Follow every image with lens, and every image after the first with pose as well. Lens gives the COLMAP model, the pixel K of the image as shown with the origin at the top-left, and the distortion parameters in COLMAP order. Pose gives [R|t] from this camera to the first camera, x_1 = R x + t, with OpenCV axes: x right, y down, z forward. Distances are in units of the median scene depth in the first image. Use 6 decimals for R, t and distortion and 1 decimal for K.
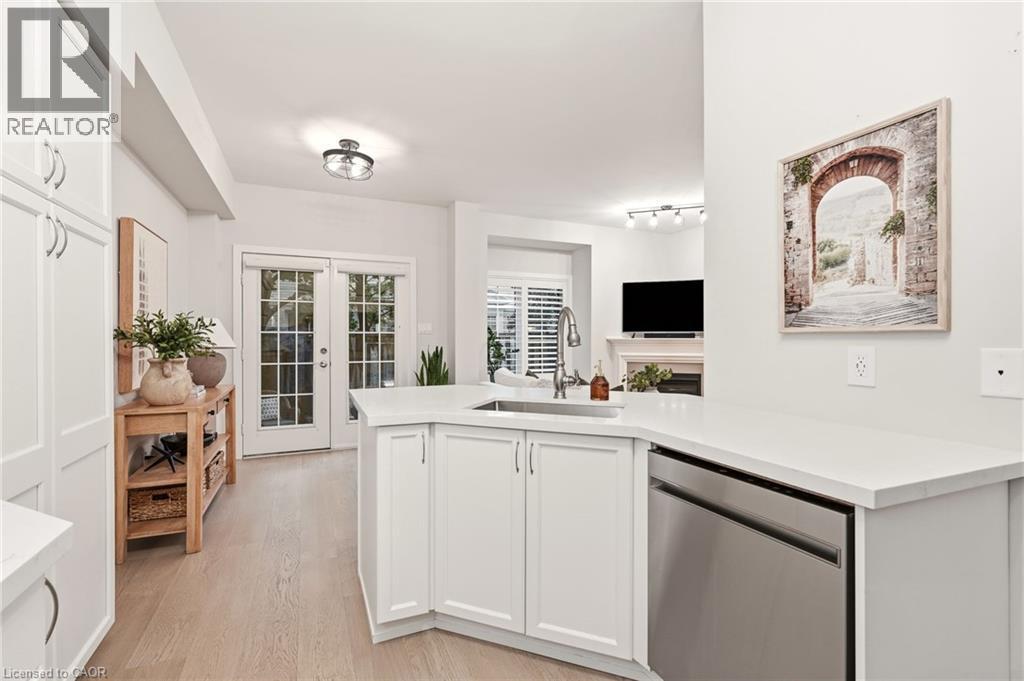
lens RADIAL K [[458.3, 0, 514.1], [0, 458.3, 347.1], [0, 0, 1]] dist [-0.009649, 0.004293]
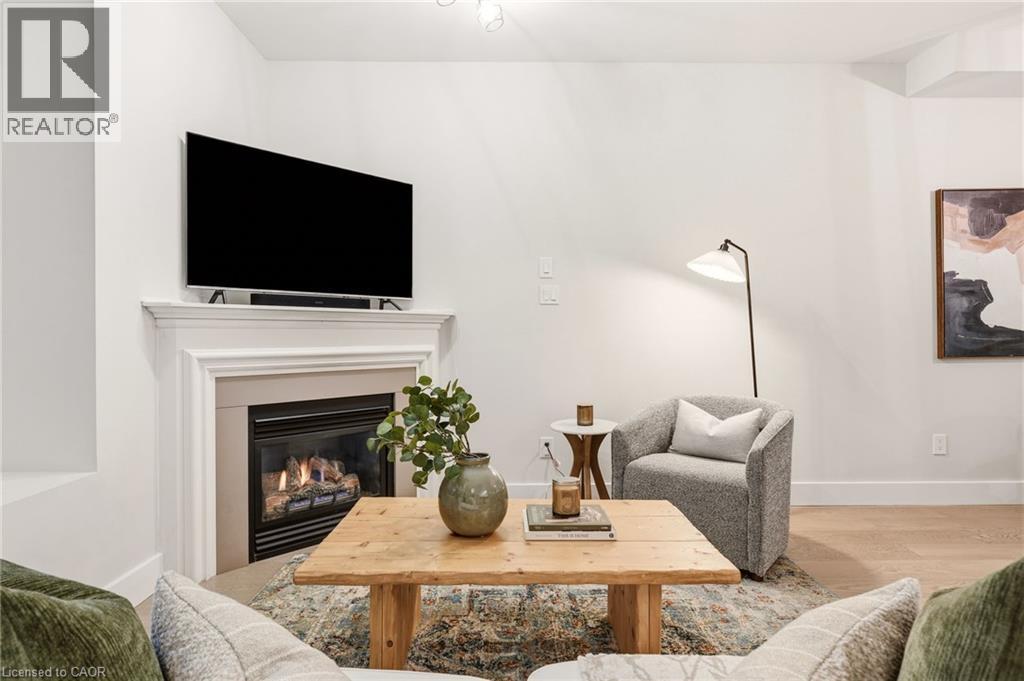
lens RADIAL K [[542.4, 0, 510.9], [0, 542.4, 338.7], [0, 0, 1]] dist [-0.004291, 0.001962]
pose [[0.408074, -0.009330, 0.912901, -0.061391], [0.014580, 0.999887, 0.003702, 0.026809], [-0.912833, 0.011799, 0.408163, 2.551409]]
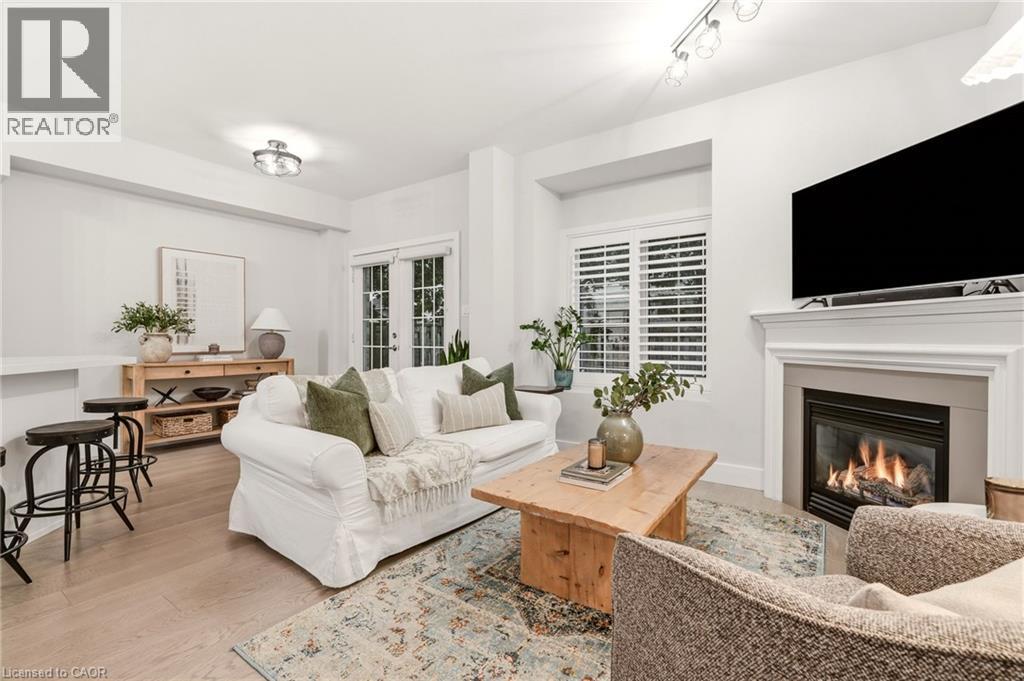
lens RADIAL K [[458.3, 0, 511.1], [0, 458.3, 339.8], [0, 0, 1]] dist [-0.009649, 0.004293]
pose [[0.506837, 0.001377, -0.862041, 1.963673], [-0.015265, 0.999856, -0.007378, 0.066029], [0.861907, 0.016898, 0.506785, 2.076924]]
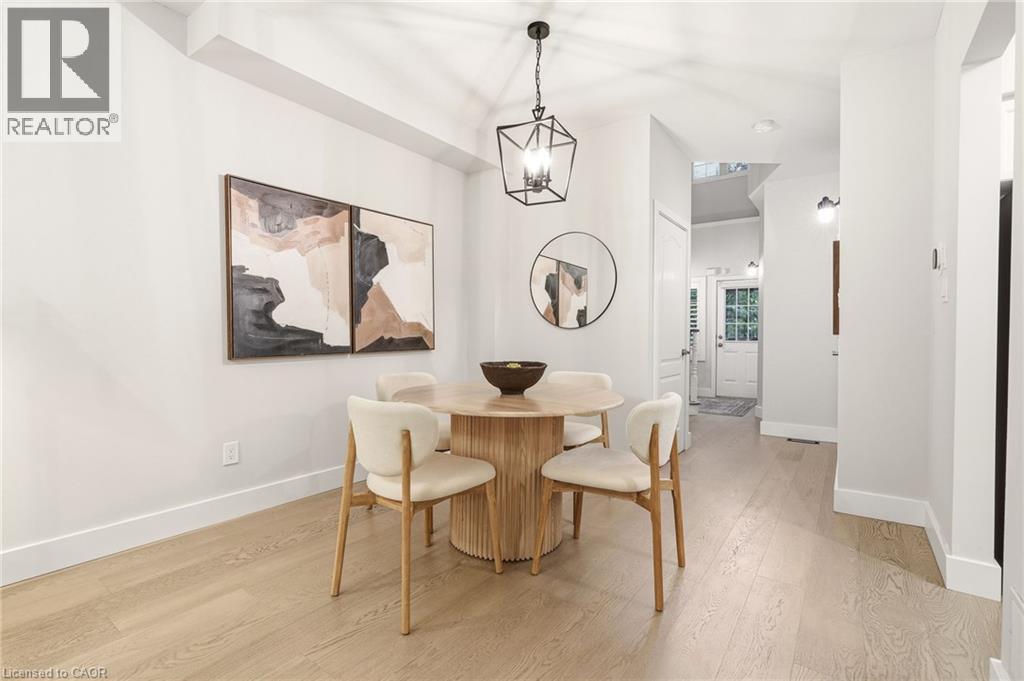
lens RADIAL K [[458.3, 0, 505.4], [0, 458.3, 341.5], [0, 0, 1]] dist [-0.009649, 0.004293]
pose [[-0.481037, -0.012516, 0.876611, 0.625961], [0.008675, 0.999781, 0.019034, 0.047670], [-0.876658, 0.016760, -0.480823, 1.823959]]
